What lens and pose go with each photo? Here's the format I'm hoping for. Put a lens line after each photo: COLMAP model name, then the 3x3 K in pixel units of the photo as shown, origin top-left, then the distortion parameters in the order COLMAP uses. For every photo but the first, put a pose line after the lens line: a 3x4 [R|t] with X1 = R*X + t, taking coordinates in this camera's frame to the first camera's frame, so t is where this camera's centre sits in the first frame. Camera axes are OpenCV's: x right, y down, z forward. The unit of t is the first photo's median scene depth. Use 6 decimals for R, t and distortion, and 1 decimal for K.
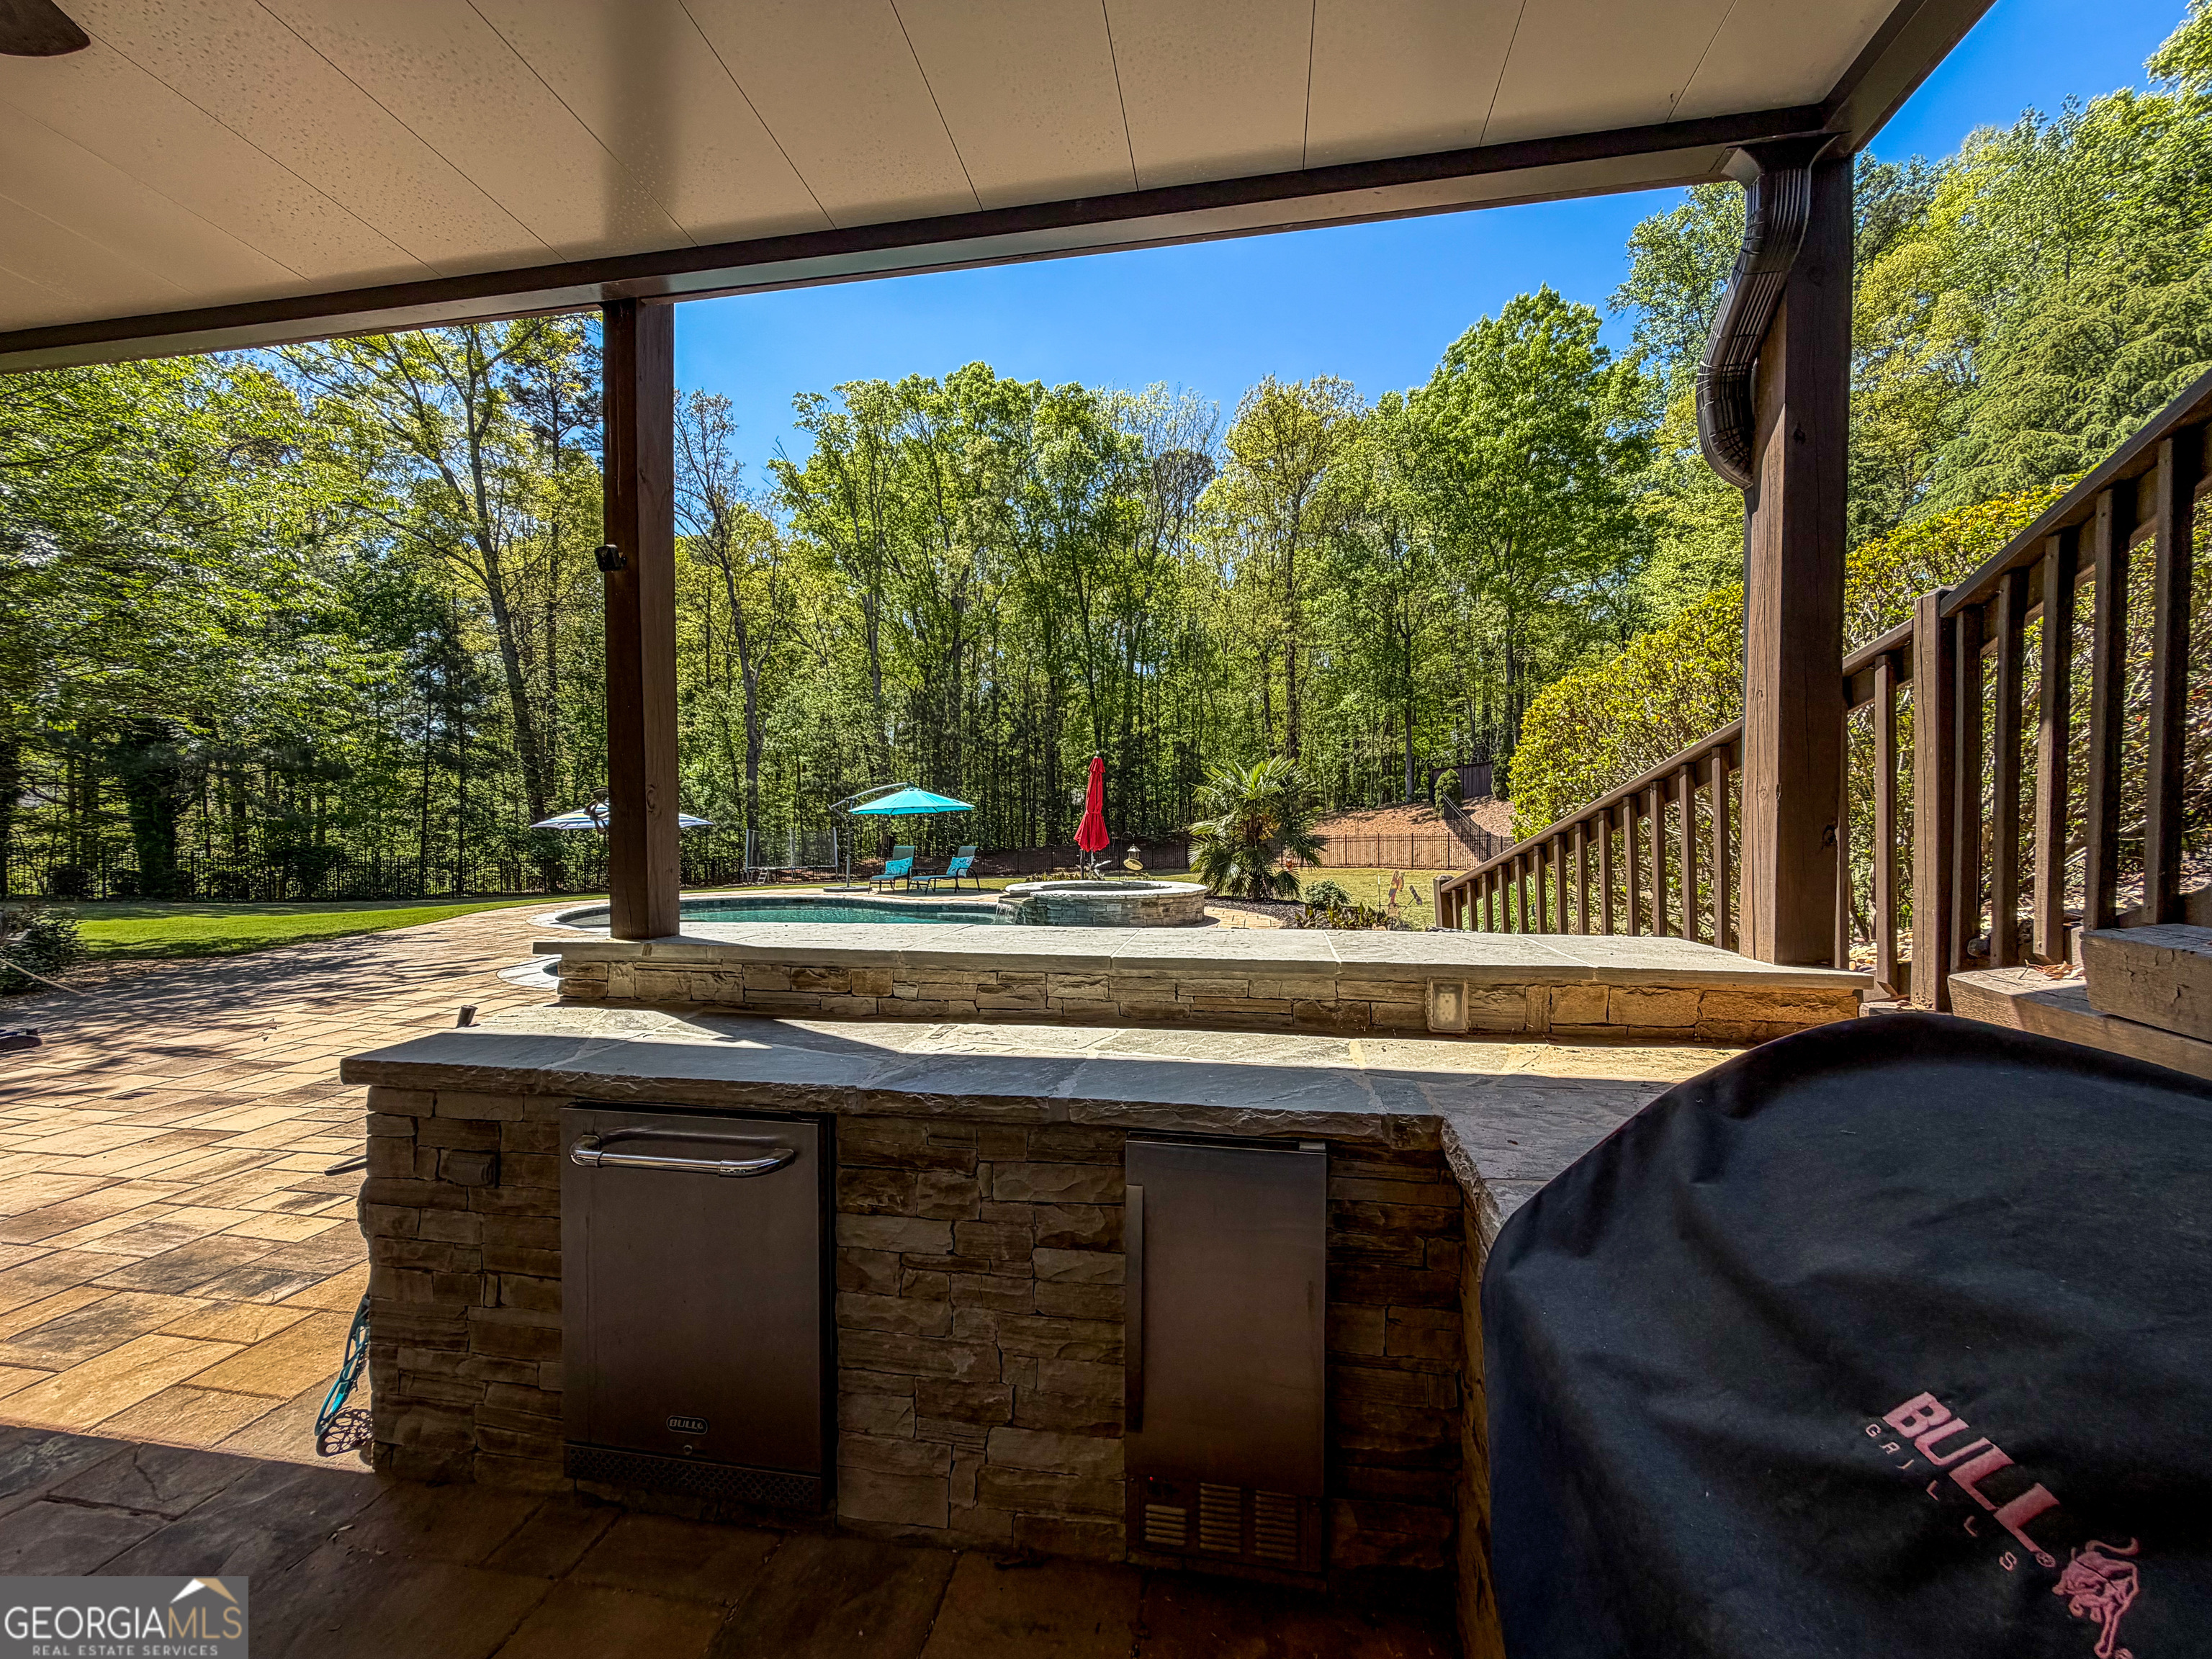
lens RADIAL K [[897.0, 0, 1093.4], [0, 897.0, 827.9], [0, 0, 1]] dist [0.001336, -0.000141]
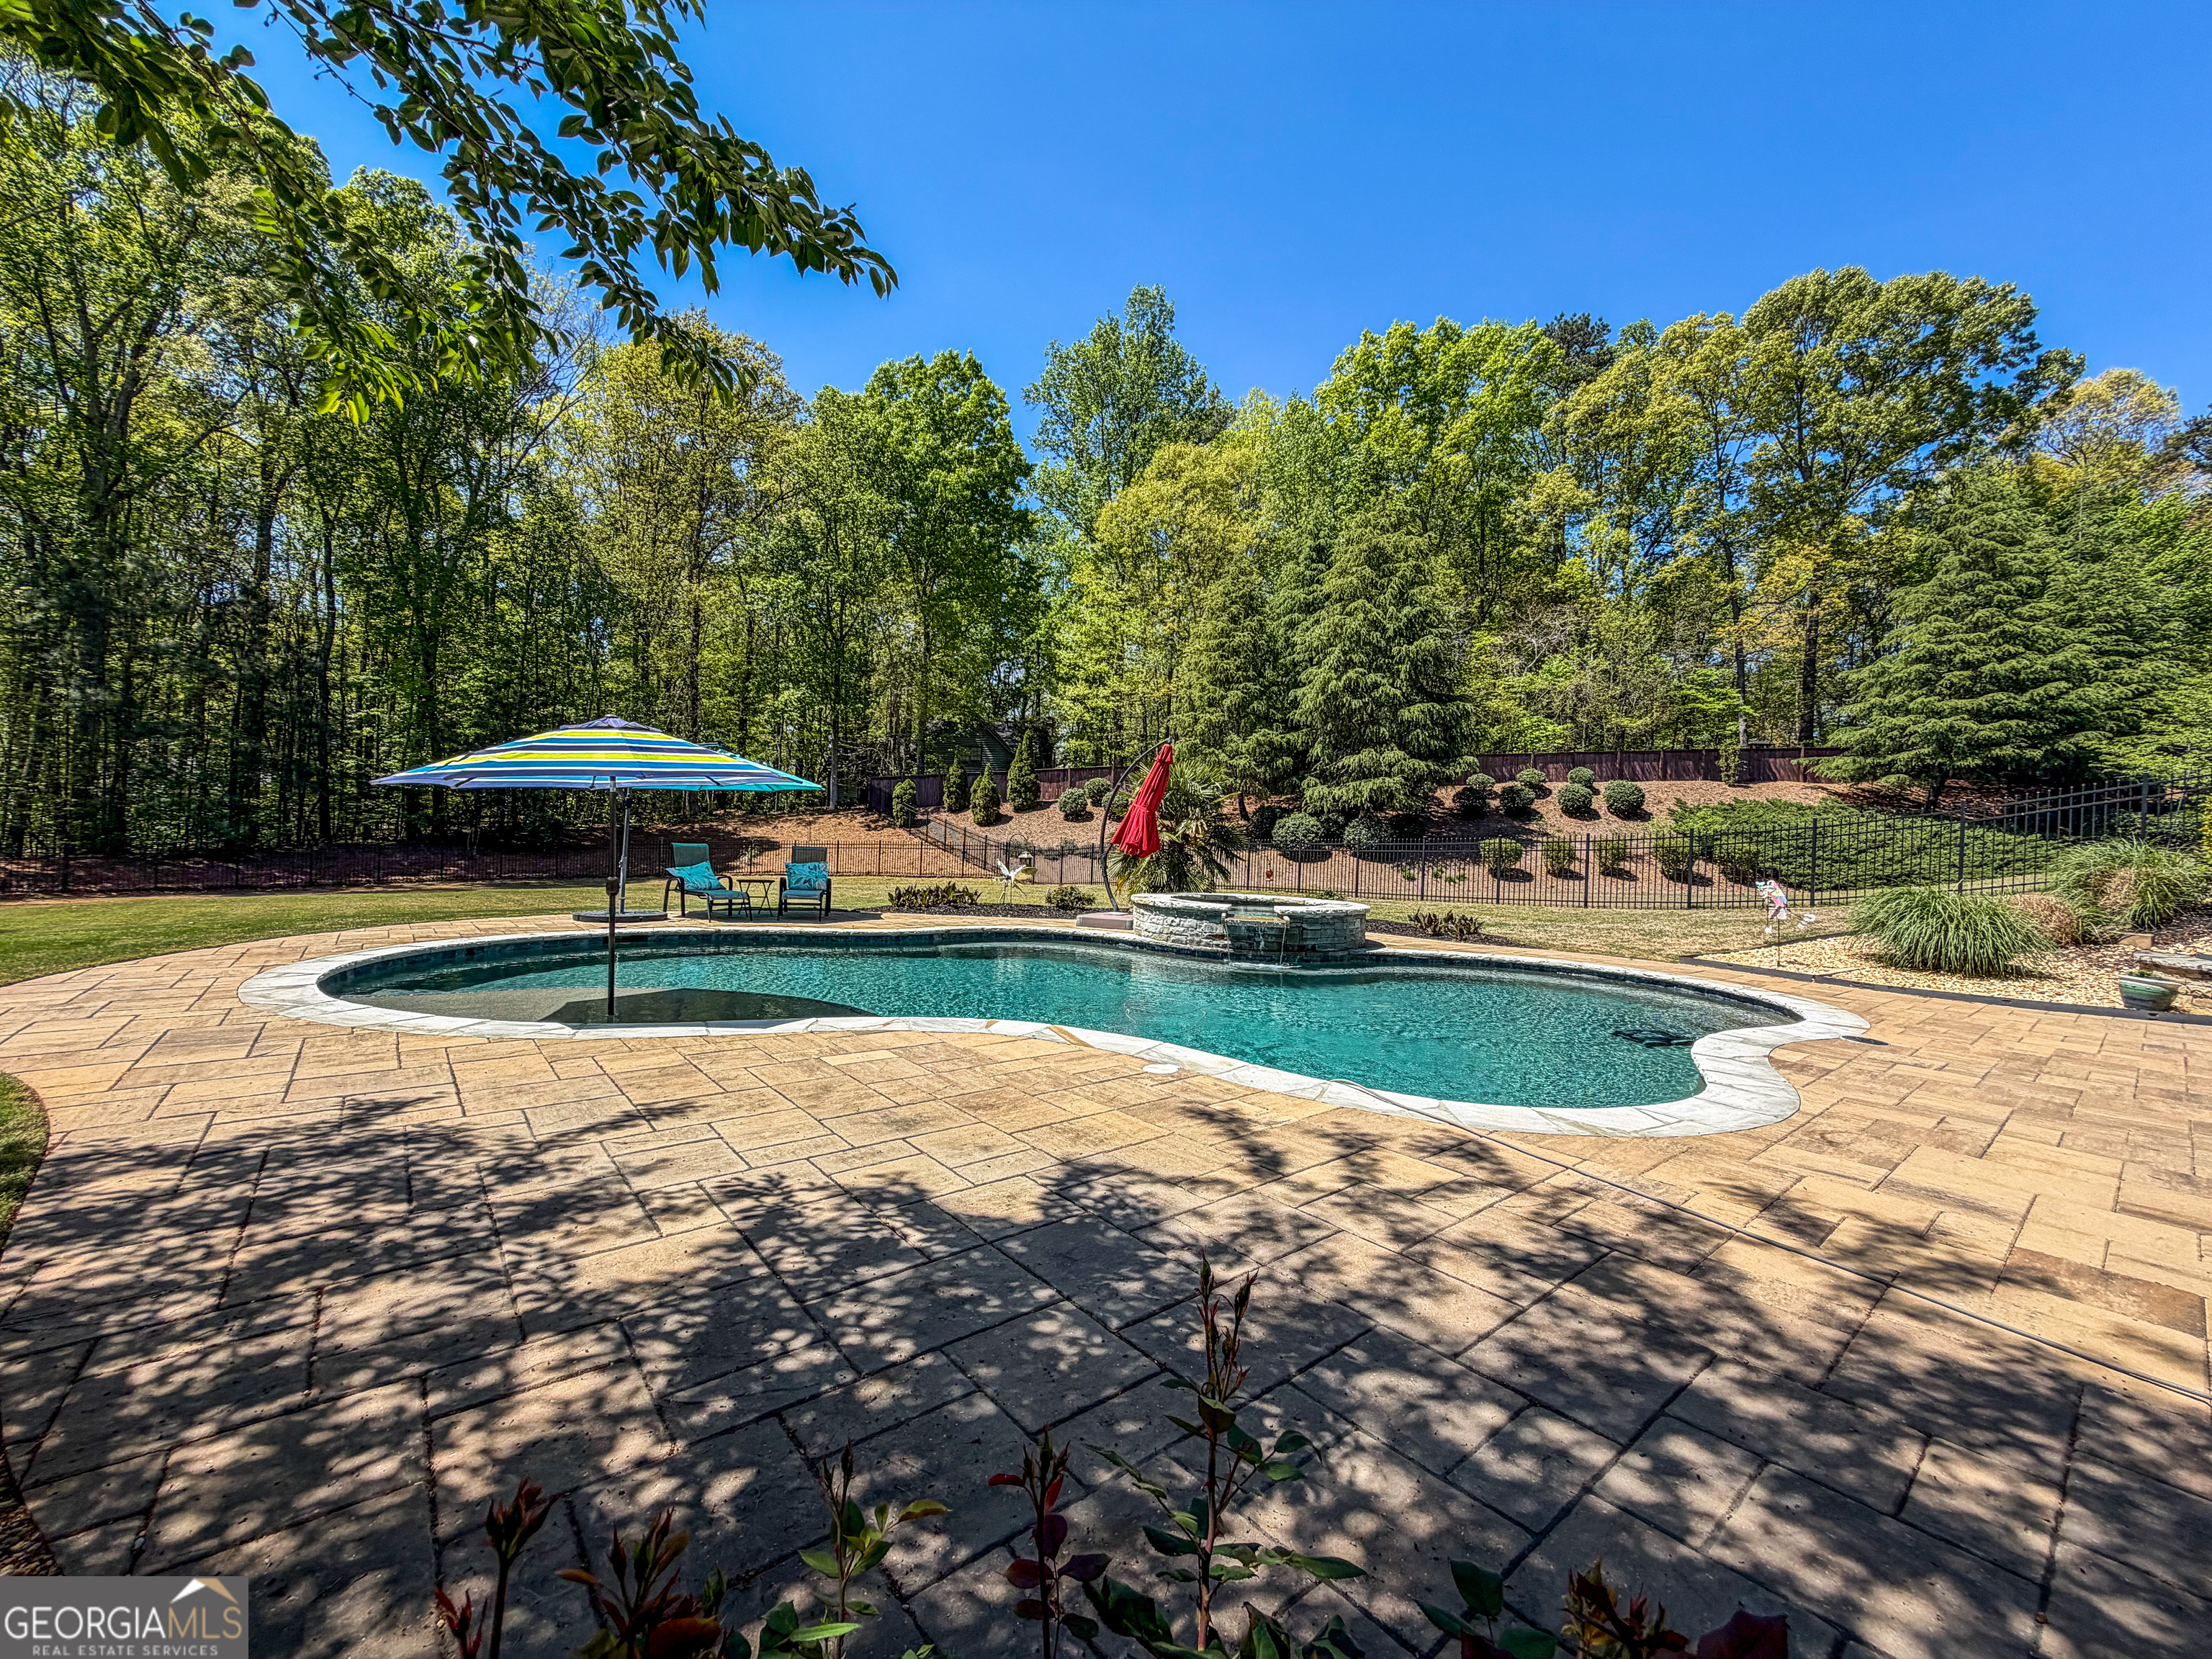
lens RADIAL K [[883.1, 0, 1097.3], [0, 883.1, 827.7], [0, 0, 1]] dist [0.000352, -0.000215]
pose [[0.648201, 0.040030, 0.760417, -0.246297], [-0.033848, 0.999145, -0.023744, 0.006828], [-0.760717, -0.010348, 0.649001, 0.195875]]
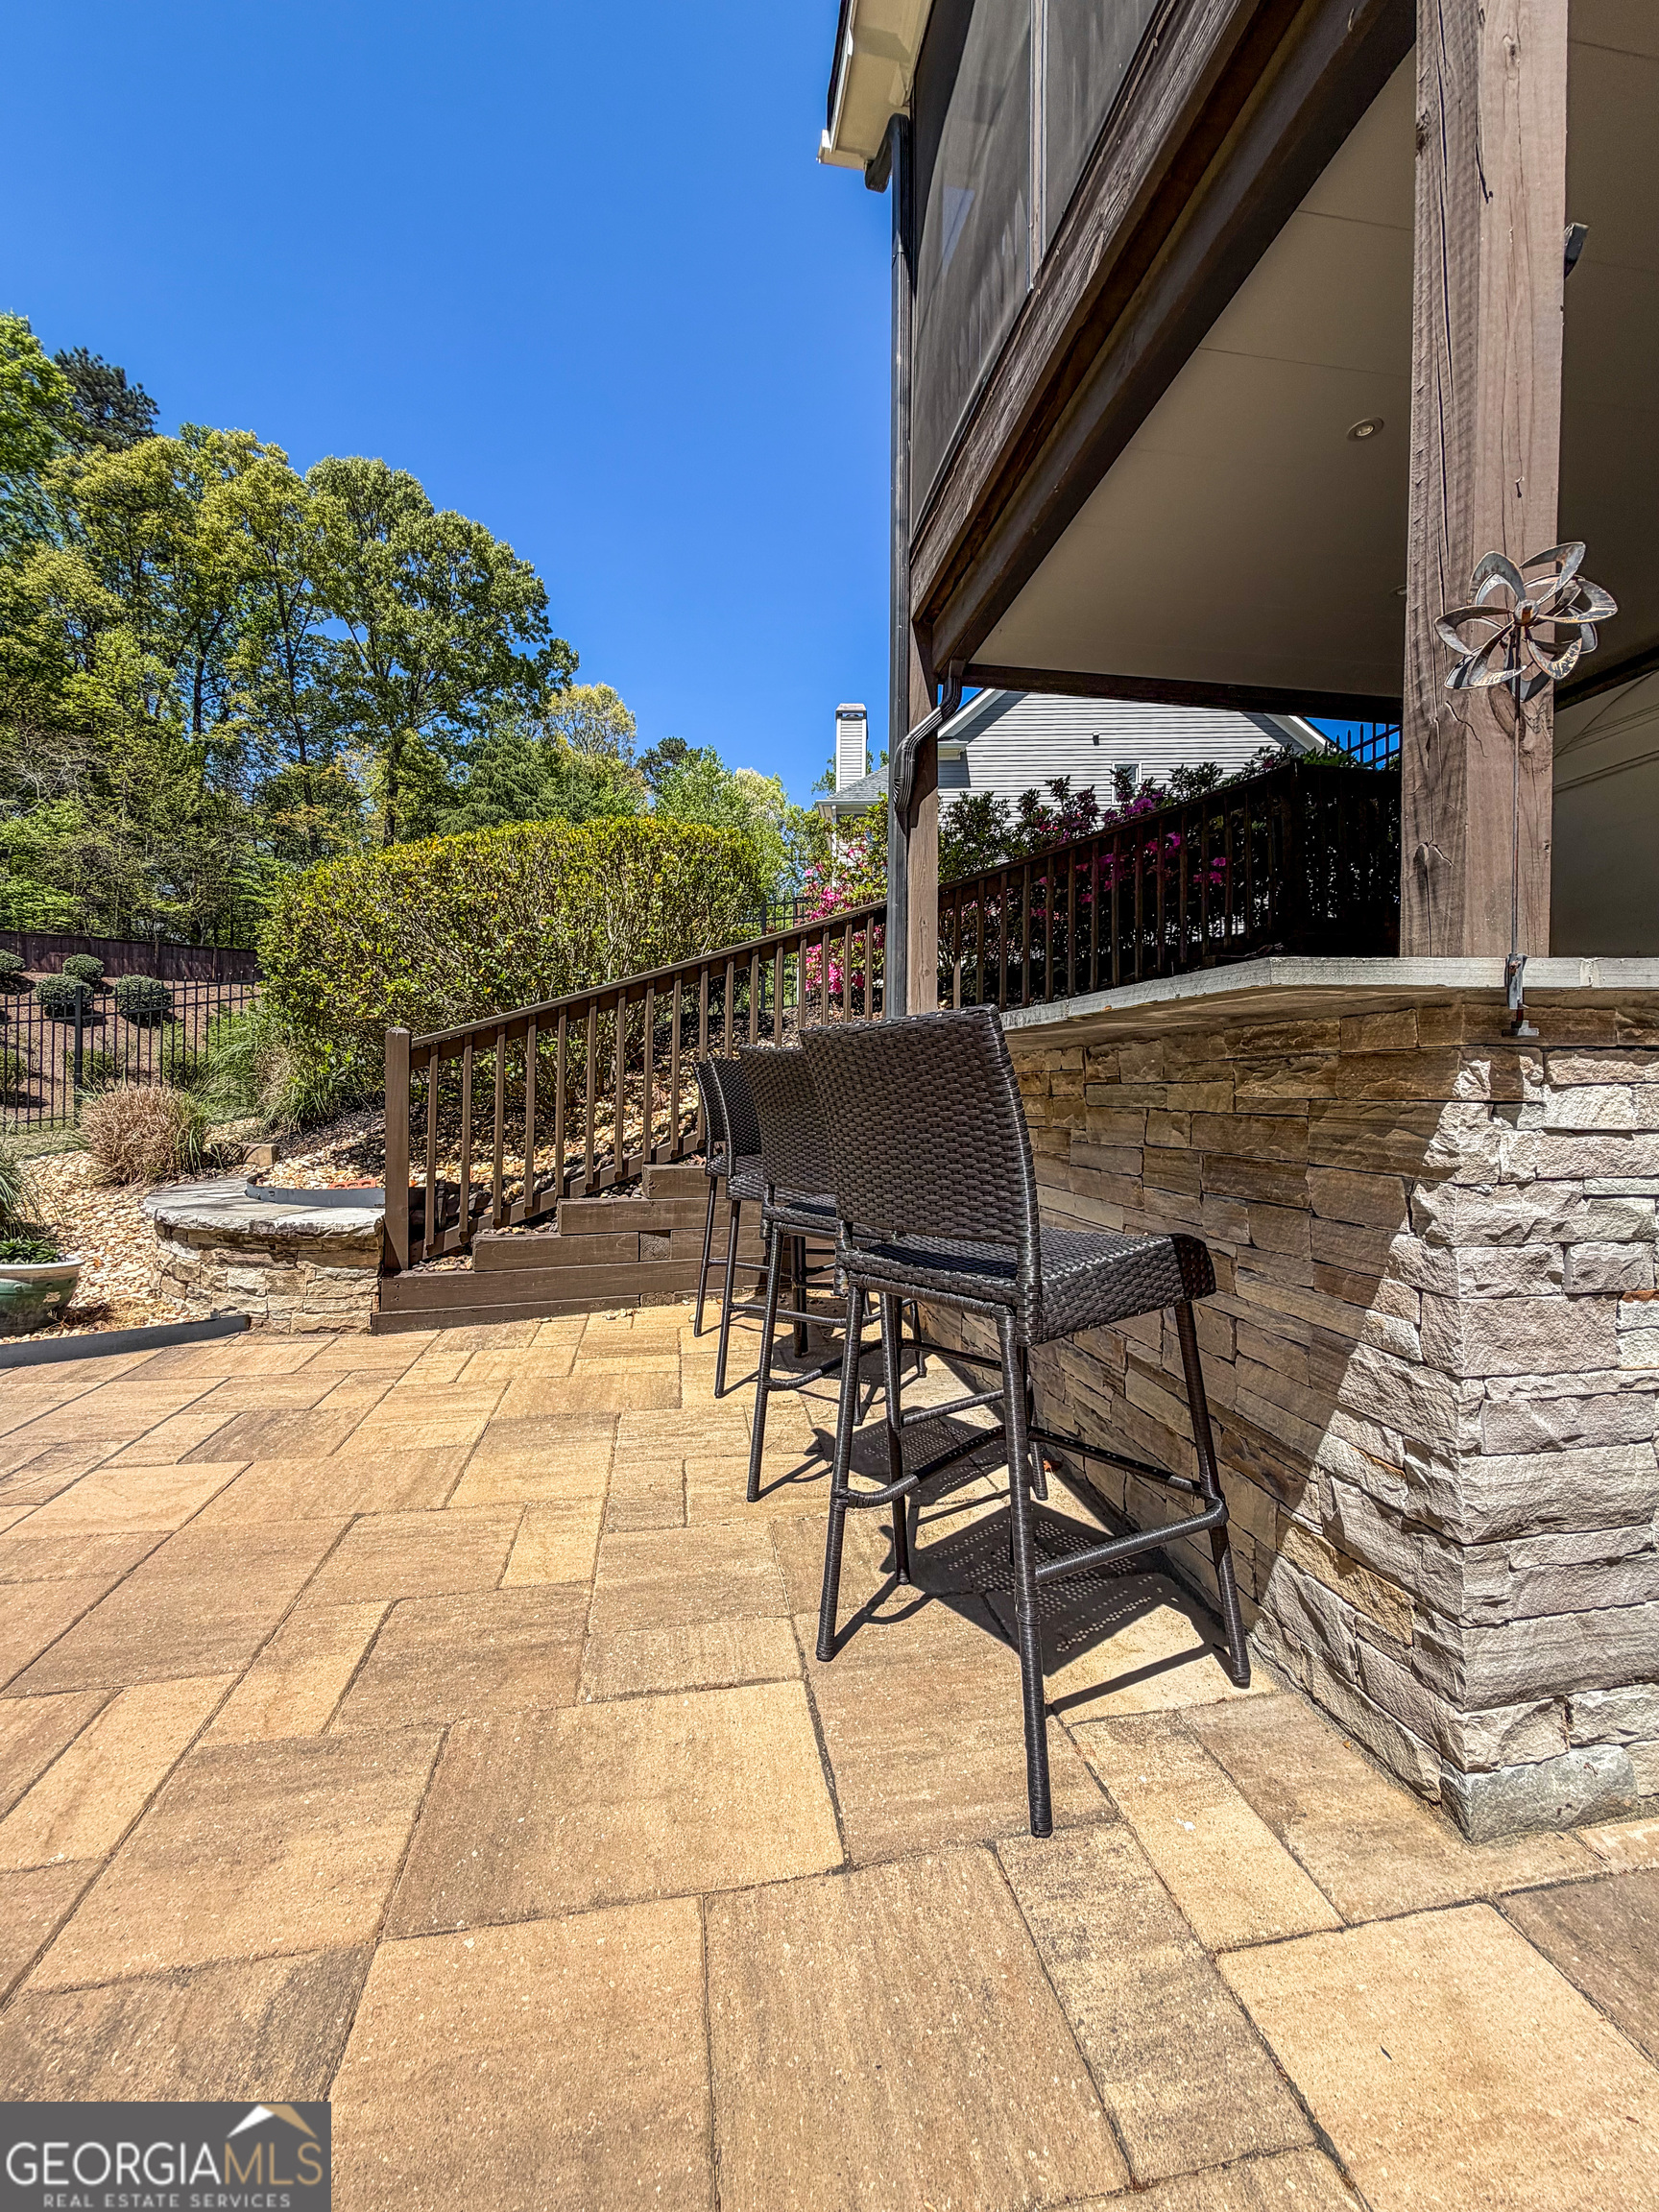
lens RADIAL K [[897.0, 0, 829.5], [0, 897.0, 1106.0], [0, 0, 1]] dist [0.001336, -0.000141]
pose [[-0.347215, -0.011226, 0.937718, -0.047013], [-0.001200, 0.999933, 0.011526, 0.012910], [-0.937785, 0.002877, -0.347205, 0.103086]]
